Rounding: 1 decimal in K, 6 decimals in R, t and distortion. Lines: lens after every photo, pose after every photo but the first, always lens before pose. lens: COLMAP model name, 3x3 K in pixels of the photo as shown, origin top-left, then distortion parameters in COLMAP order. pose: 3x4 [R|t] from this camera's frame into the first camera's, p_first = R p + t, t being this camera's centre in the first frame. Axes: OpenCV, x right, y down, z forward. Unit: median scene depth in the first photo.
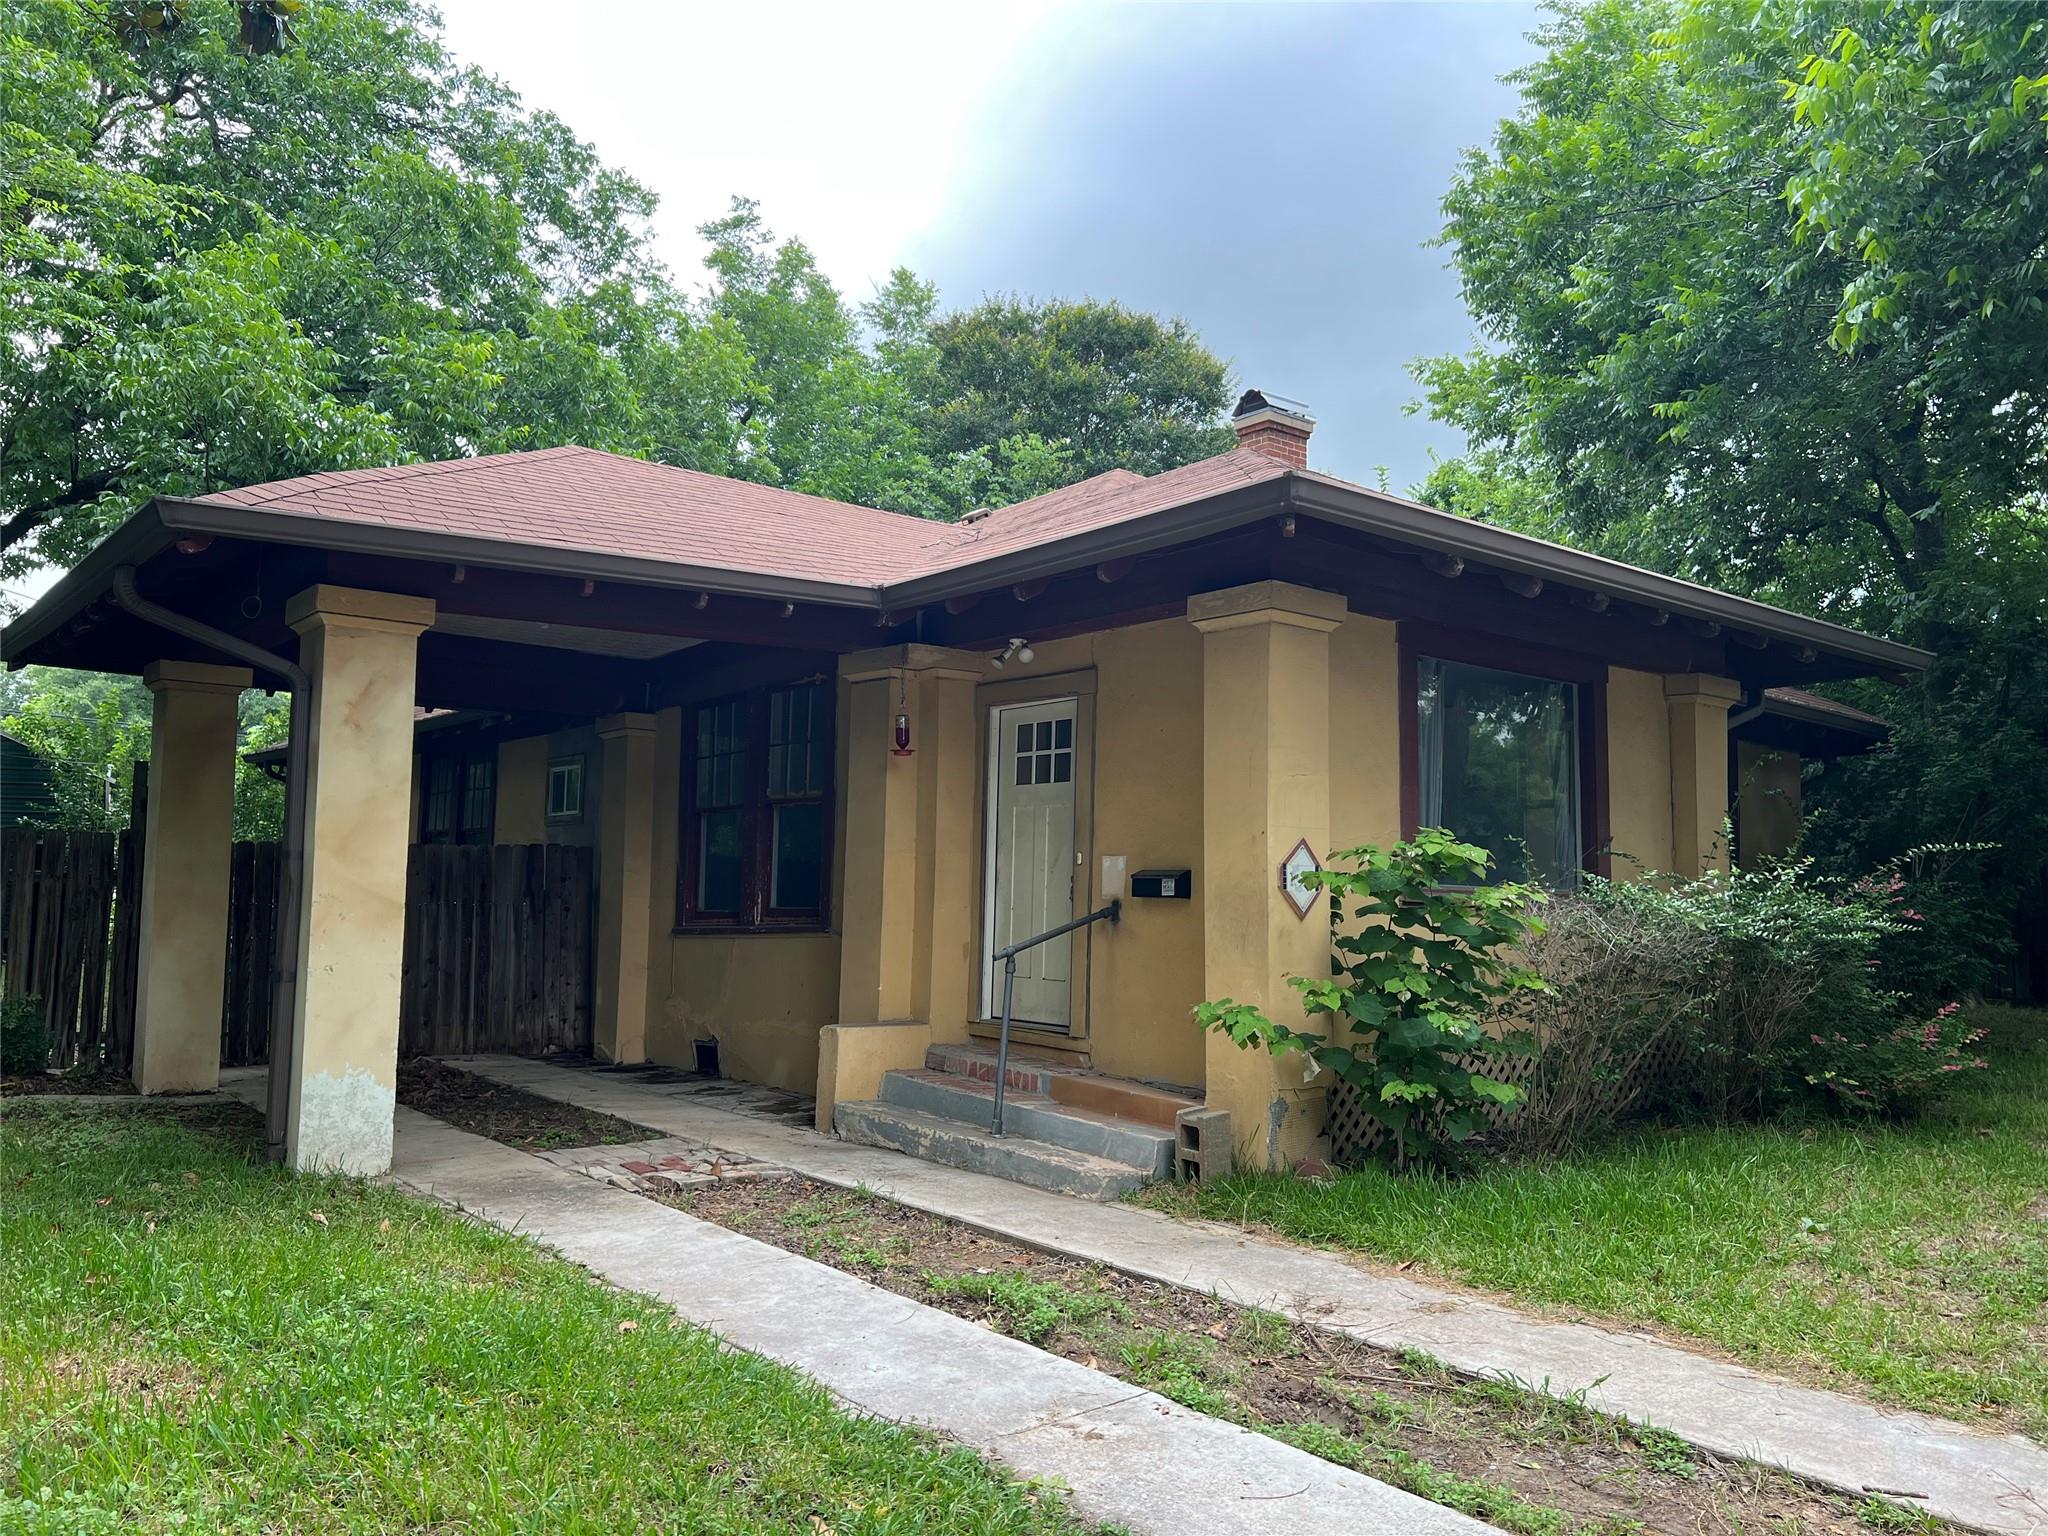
lens RADIAL K [[1546.8, 0, 1029.8], [0, 1546.8, 775.1], [0, 0, 1]] dist [0.049029, -0.045152]
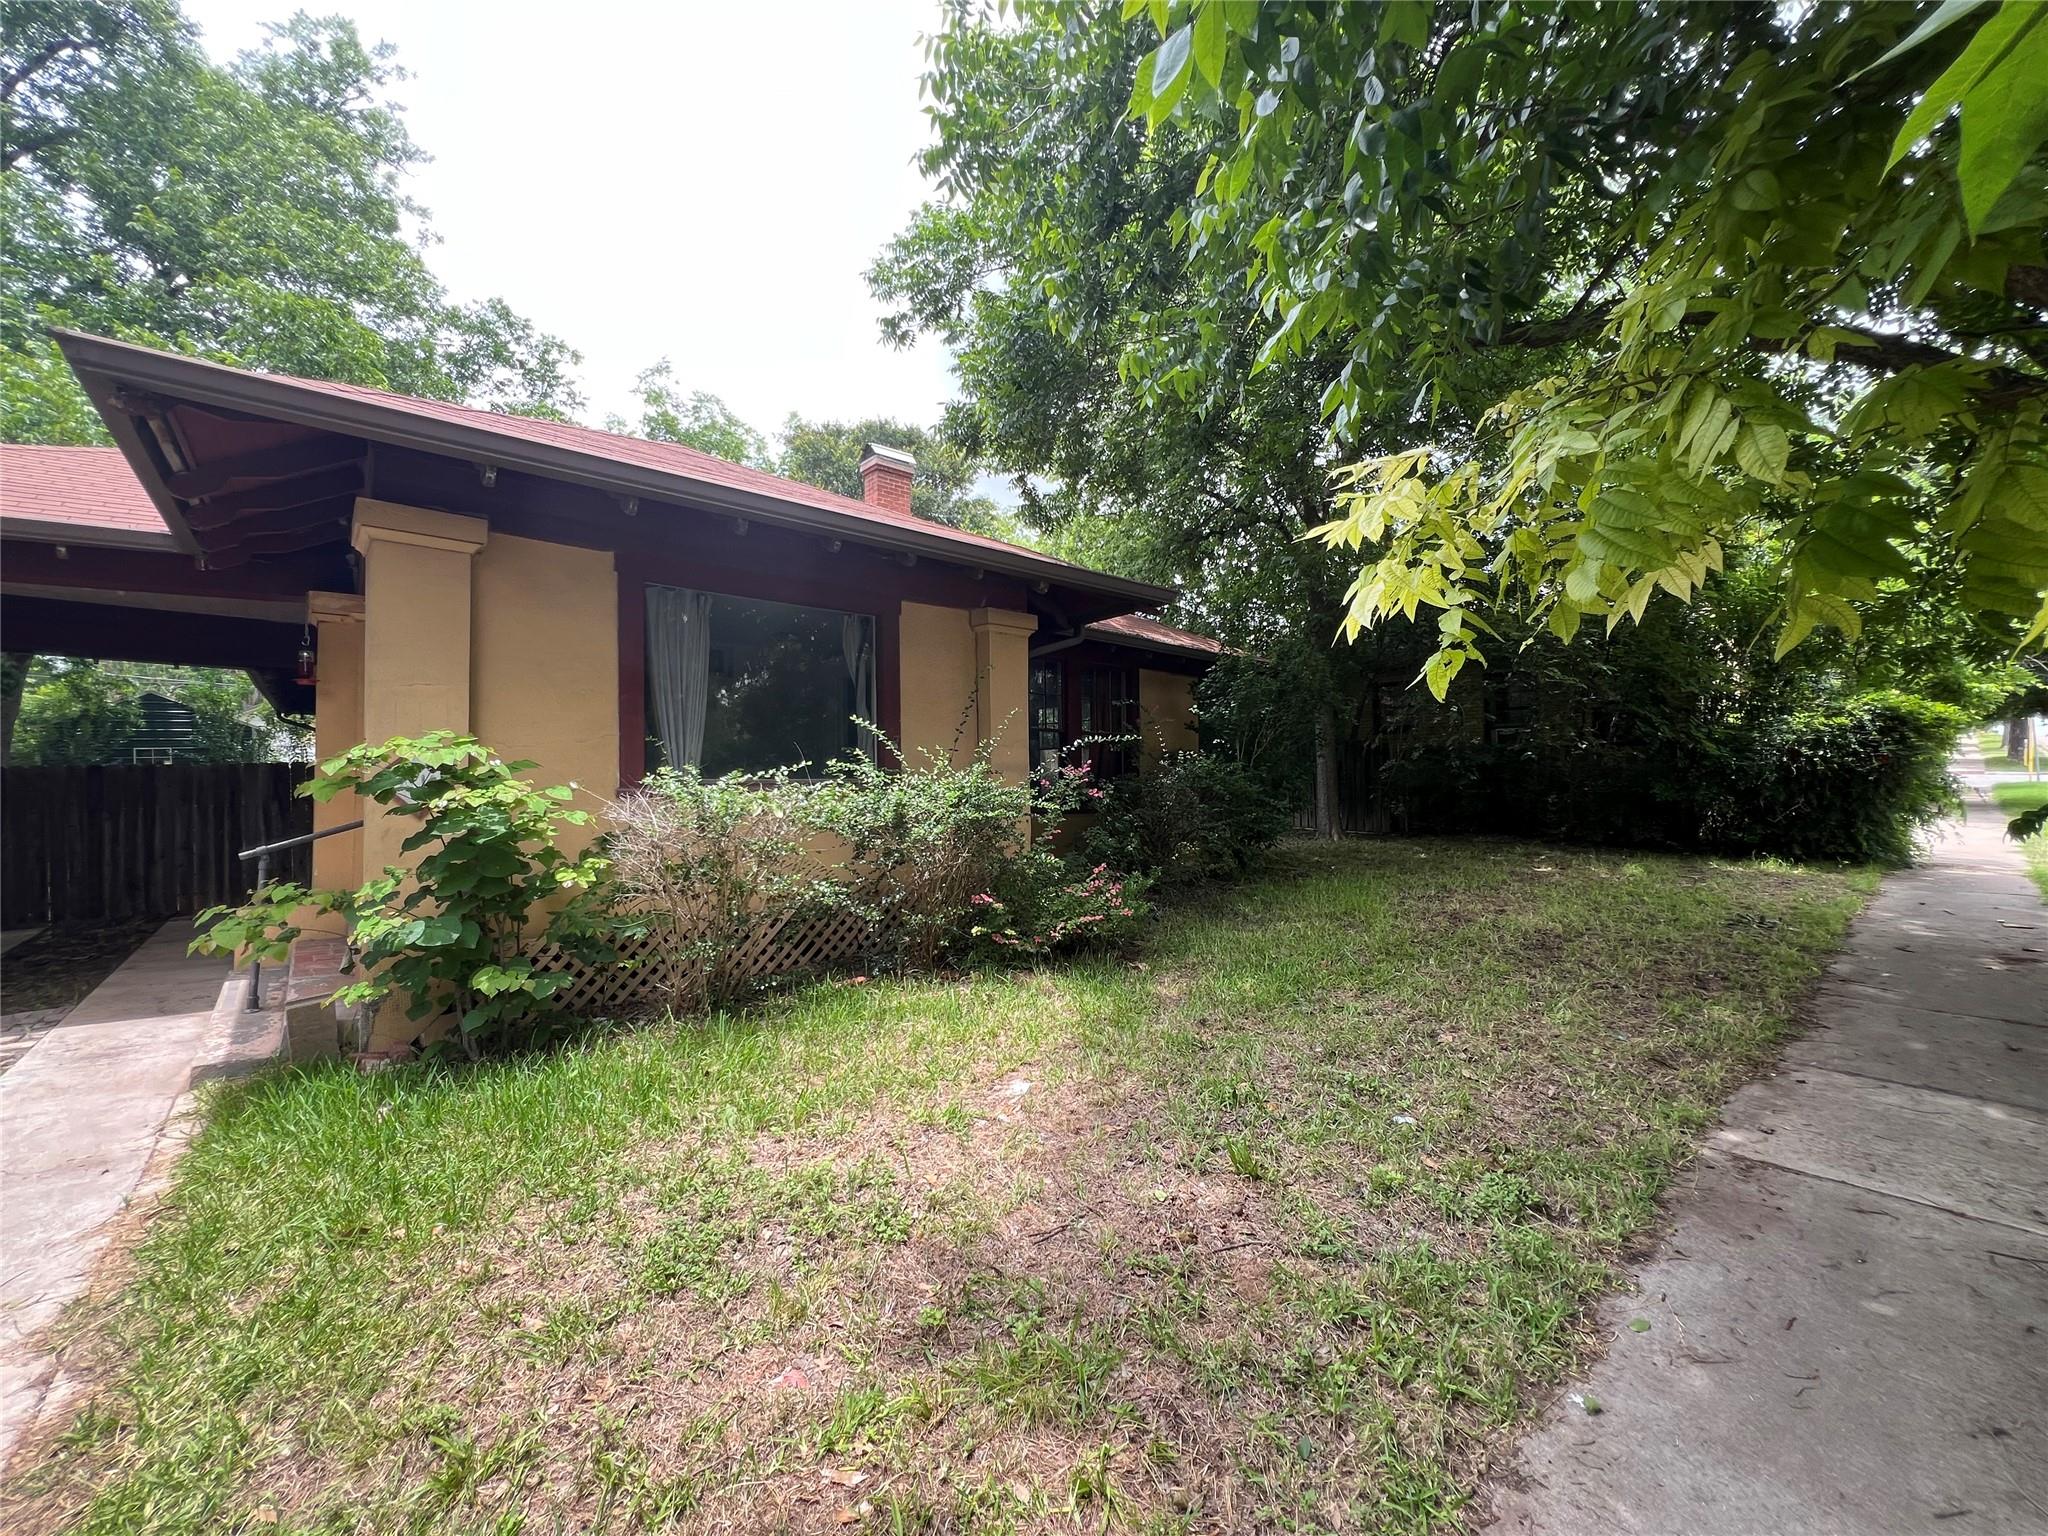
lens RADIAL K [[832.5, 0, 1021.9], [0, 832.5, 770.4], [0, 0, 1]] dist [-0.020024, 0.000190]
pose [[0.999209, -0.025404, 0.030606, 0.337282], [0.023344, 0.997556, 0.065863, 0.018851], [-0.032204, -0.065096, 0.997359, 0.238866]]
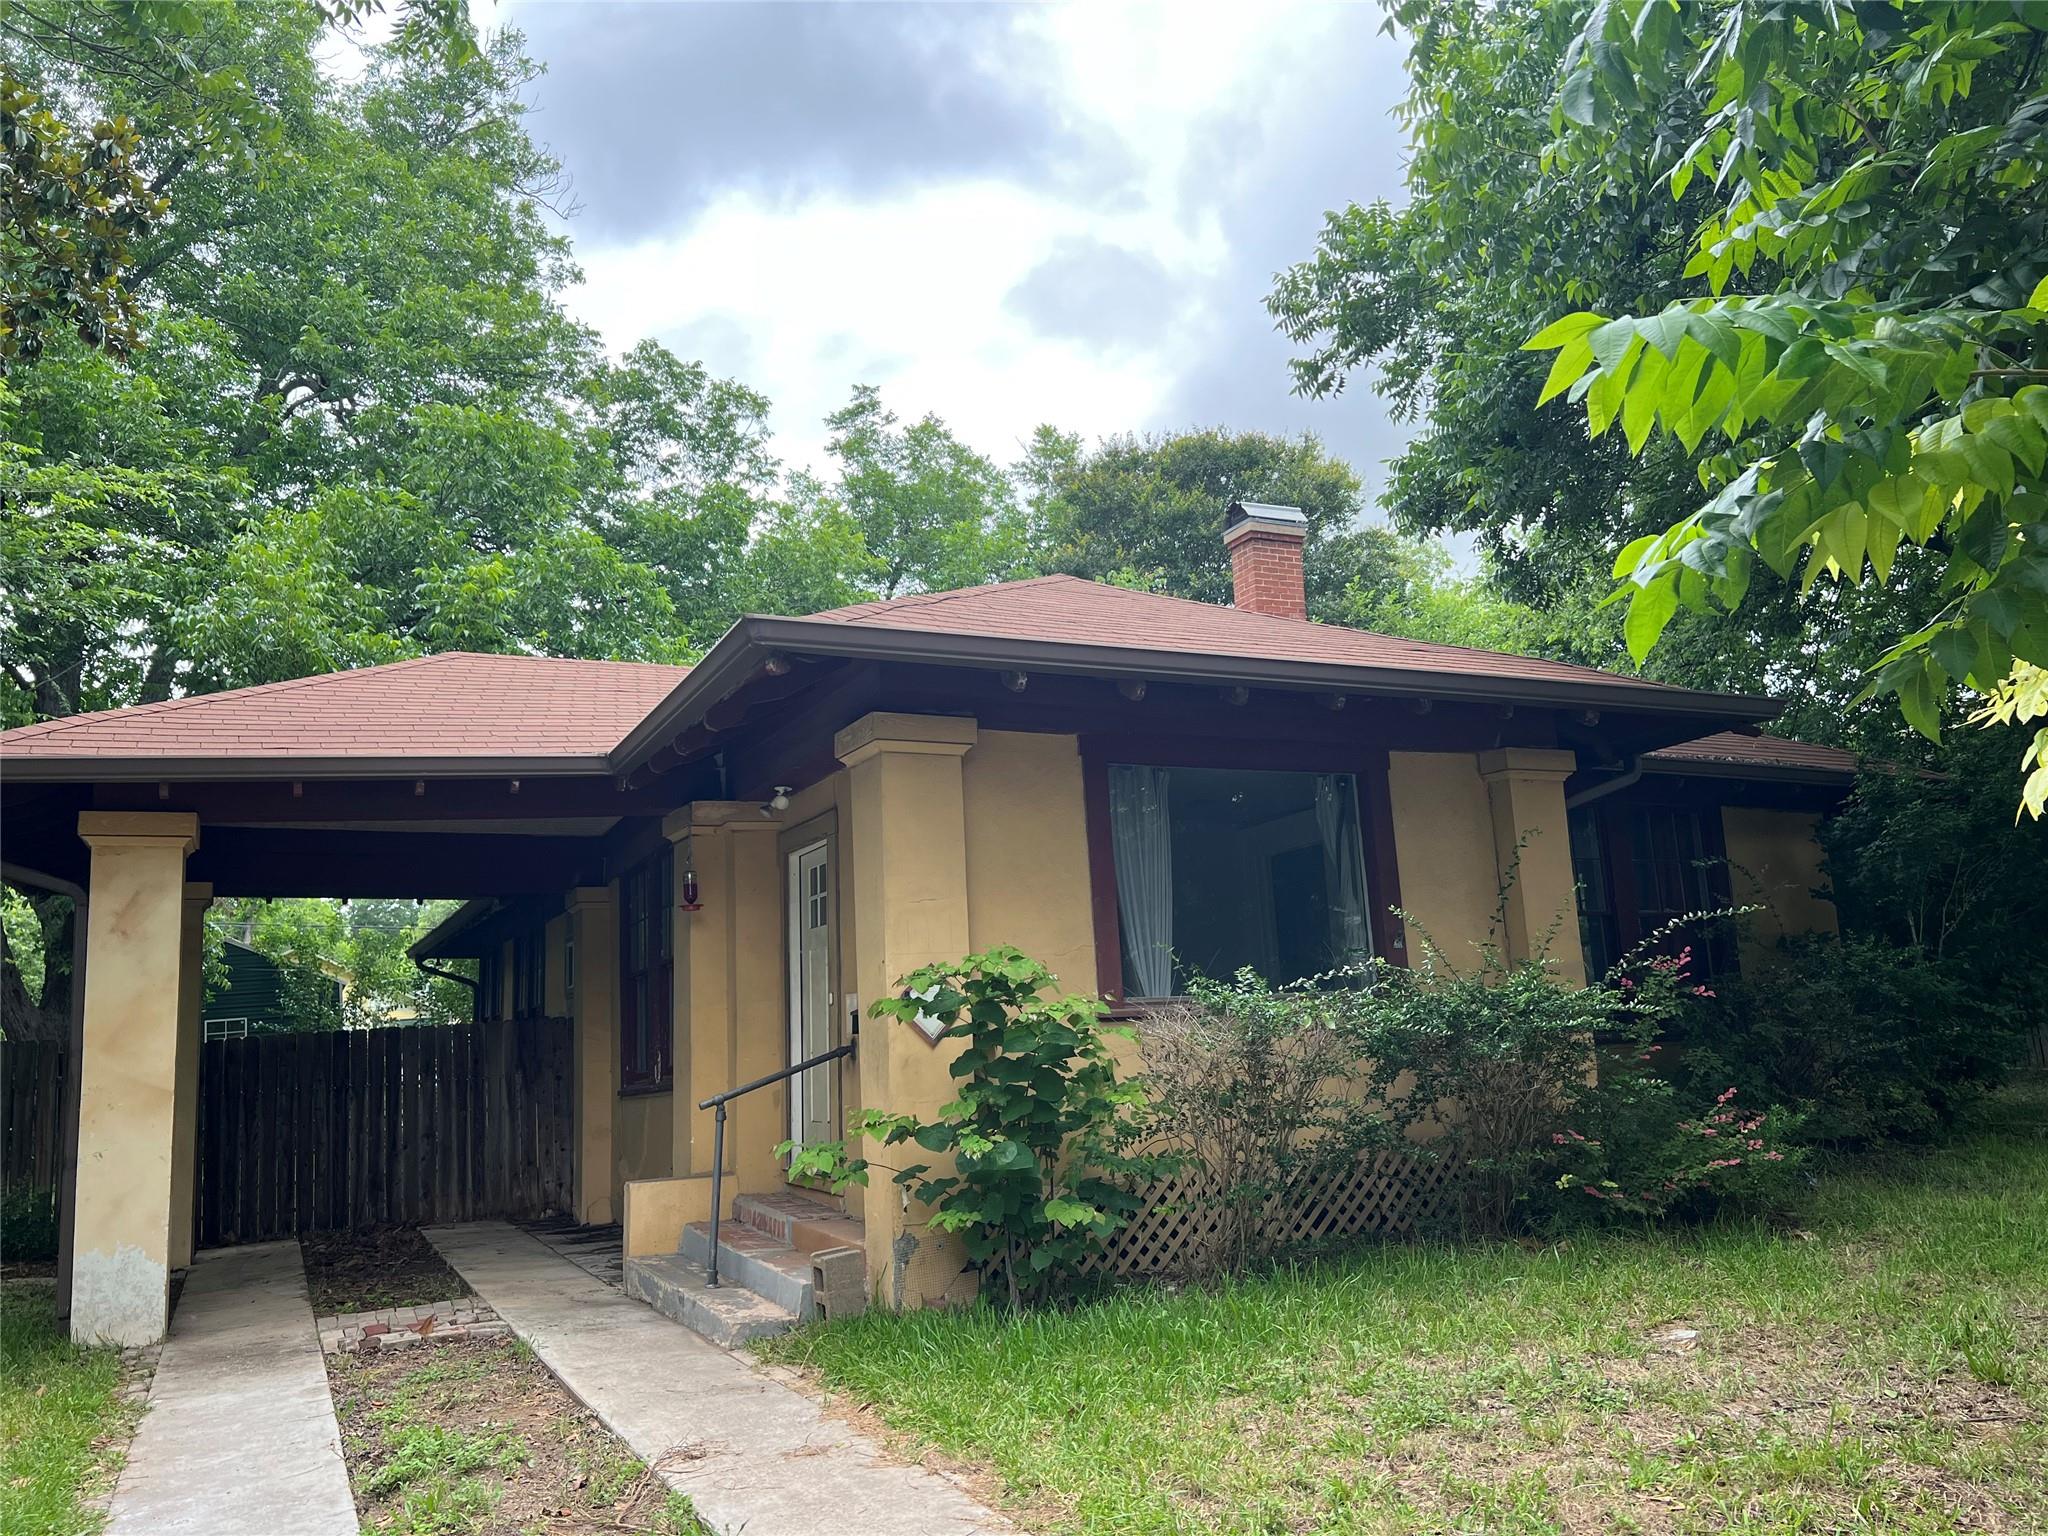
lens RADIAL K [[1546.8, 0, 1041.4], [0, 1546.8, 786.3], [0, 0, 1]] dist [0.049029, -0.045152]
pose [[0.973420, -0.103378, -0.204367, 0.269592], [0.086618, 0.992227, -0.089343, 0.013045], [0.212014, 0.069266, 0.974809, 0.024936]]
